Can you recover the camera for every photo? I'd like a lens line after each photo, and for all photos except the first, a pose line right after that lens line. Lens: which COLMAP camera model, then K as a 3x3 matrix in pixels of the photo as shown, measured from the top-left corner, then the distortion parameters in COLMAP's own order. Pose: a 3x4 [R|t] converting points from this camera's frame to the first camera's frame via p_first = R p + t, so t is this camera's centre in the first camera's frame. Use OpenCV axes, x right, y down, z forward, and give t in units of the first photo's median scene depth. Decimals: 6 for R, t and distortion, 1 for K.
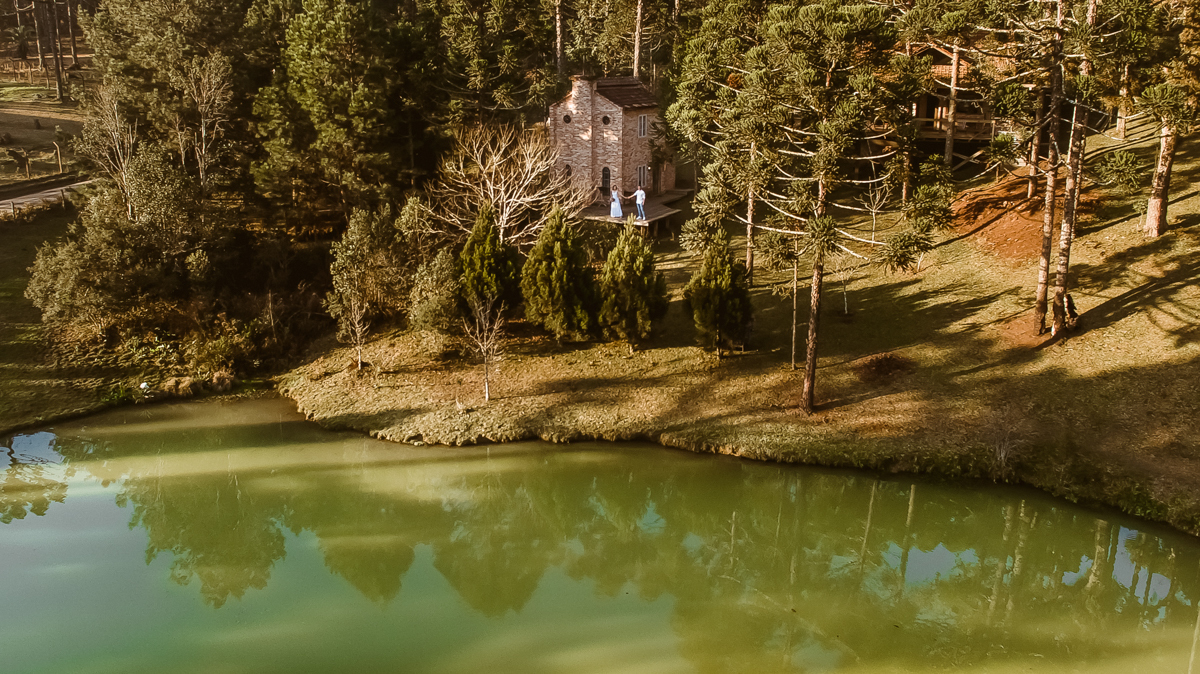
lens RADIAL K [[956.1, 0, 545.6], [0, 956.1, 289.0], [0, 0, 1]] dist [-0.100274, 0.007286]
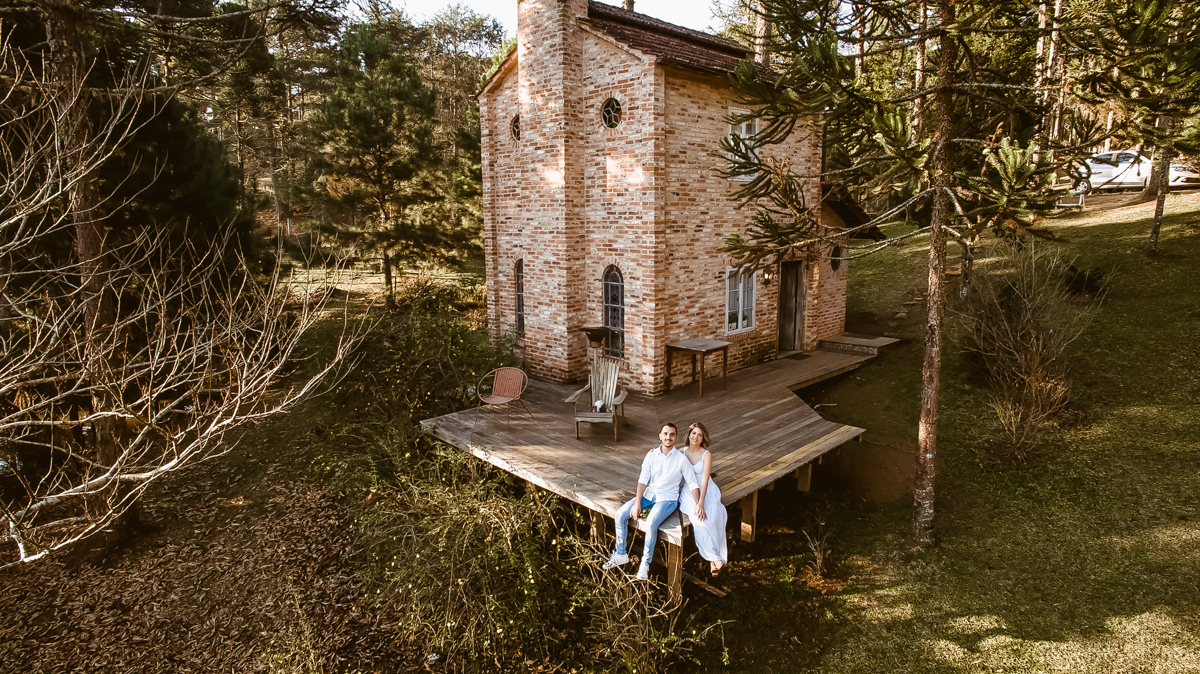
lens RADIAL K [[729.2, 0, 580.5], [0, 729.2, 329.1], [0, 0, 1]] dist [-0.125914, 0.102307]
pose [[0.973883, 0.041167, -0.223287, 0.140114], [-0.058565, 0.995694, -0.071861, -0.117088], [0.219367, 0.083061, 0.972100, 1.007439]]
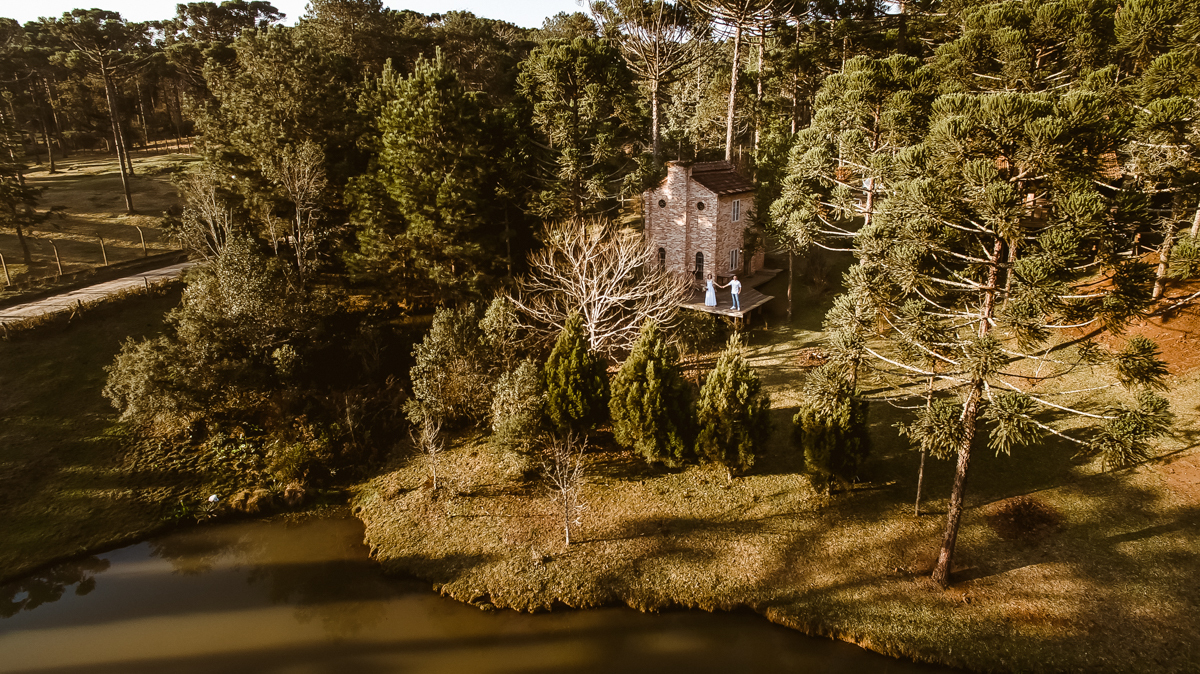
lens RADIAL K [[706.9, 0, 600.0], [0, 706.9, 337.0], [0, 0, 1]] dist [-0.118744, 0.088423]
pose [[0.998161, 0.016937, -0.058212, 0.003127], [-0.014108, 0.998714, 0.048687, -0.094302], [0.058961, -0.047776, 0.997116, 0.314252]]
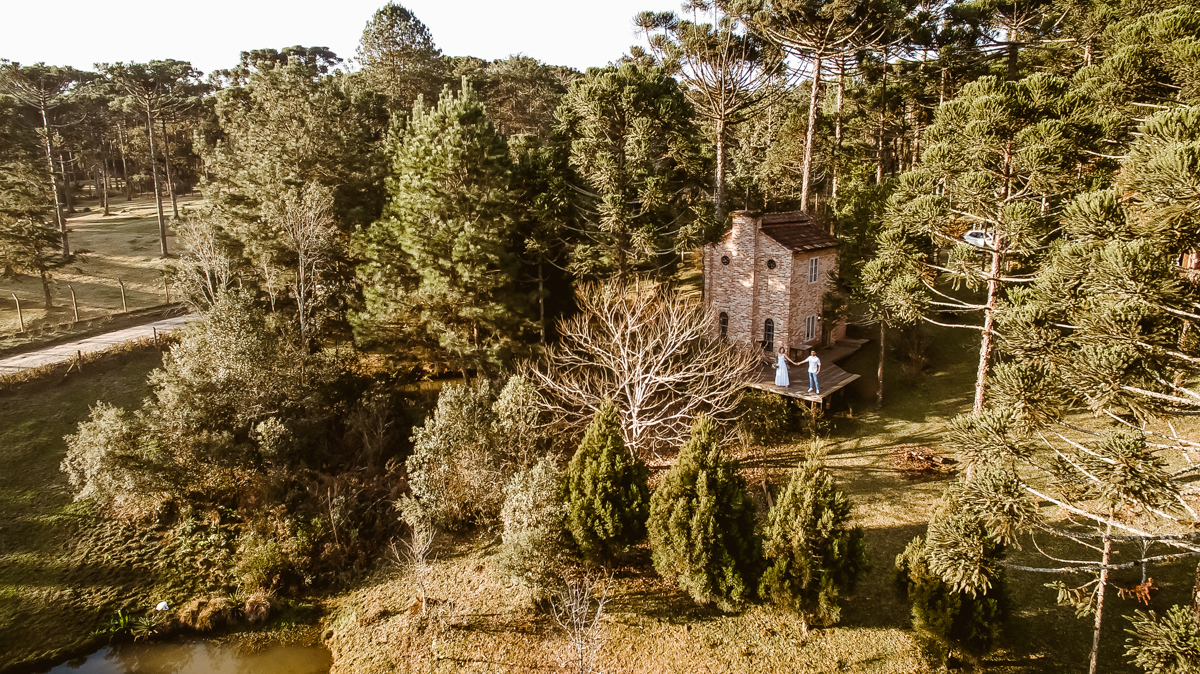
lens RADIAL K [[729.2, 0, 580.5], [0, 729.2, 329.1], [0, 0, 1]] dist [-0.125914, 0.102307]
pose [[0.984716, 0.038435, -0.169876, 0.009518], [-0.044224, 0.998558, -0.030426, -0.119339], [0.168461, 0.037474, 0.984996, 0.438978]]
